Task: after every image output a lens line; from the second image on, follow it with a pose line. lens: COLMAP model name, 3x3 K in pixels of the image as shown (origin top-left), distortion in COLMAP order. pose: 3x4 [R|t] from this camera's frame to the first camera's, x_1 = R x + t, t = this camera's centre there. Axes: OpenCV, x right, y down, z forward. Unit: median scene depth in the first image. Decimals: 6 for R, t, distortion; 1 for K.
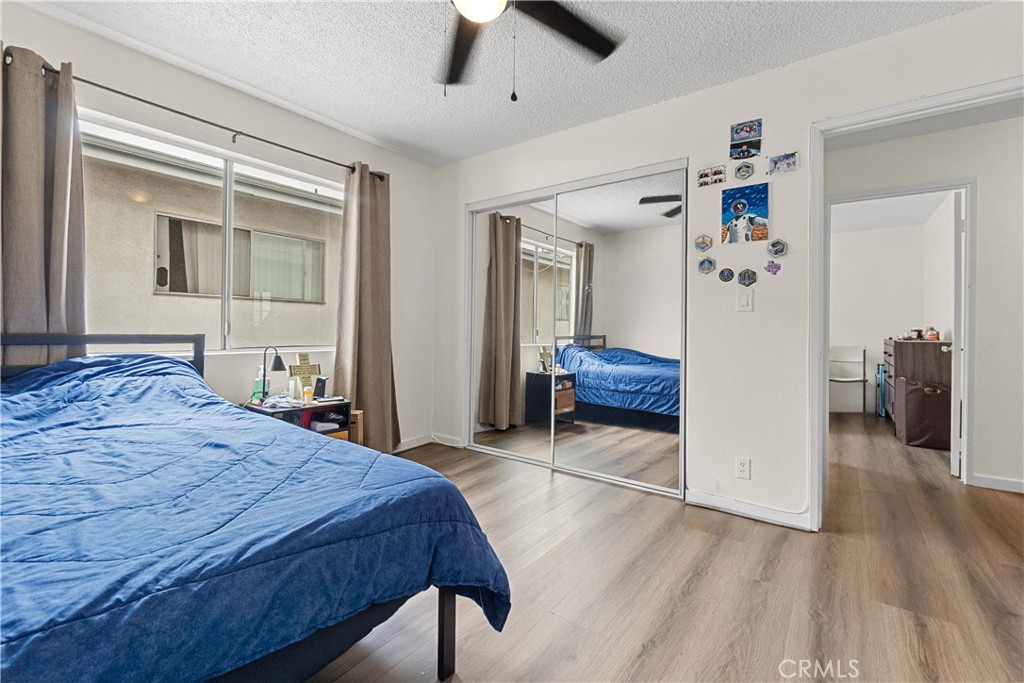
lens RADIAL K [[444.3, 0, 510.3], [0, 444.3, 332.4], [0, 0, 1]] dist [-0.002445, 0.000469]
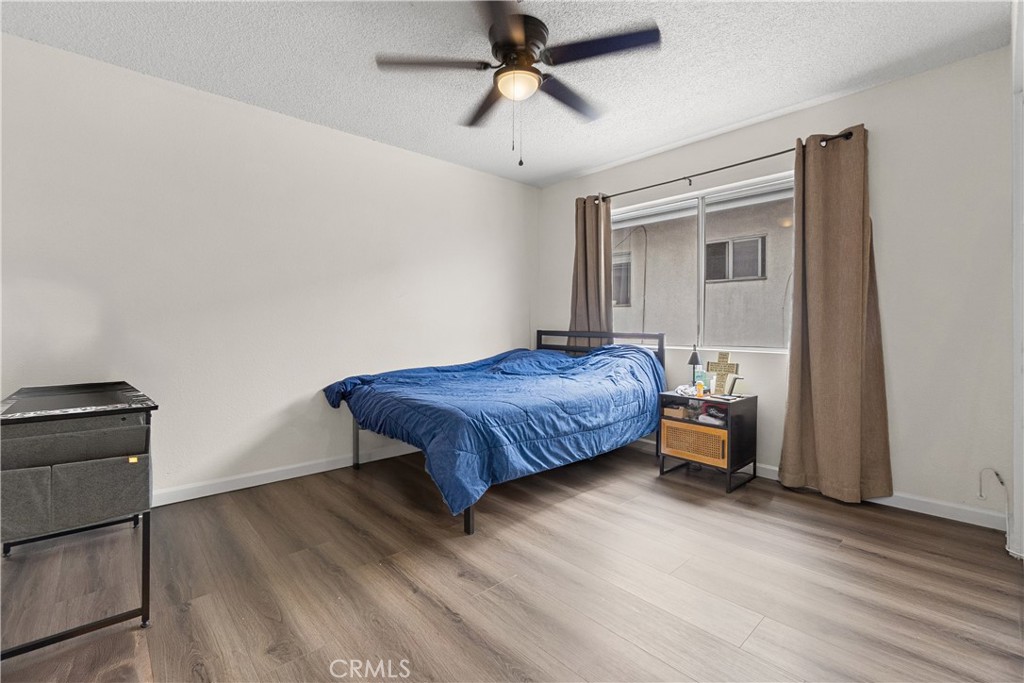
lens RADIAL K [[444.3, 0, 510.5], [0, 444.3, 337.1], [0, 0, 1]] dist [-0.002445, 0.000469]
pose [[-0.171621, 0.012867, -0.985079, 0.917031], [-0.015482, 0.999756, 0.015756, 0.000722], [0.985041, 0.017955, -0.171380, 0.886521]]
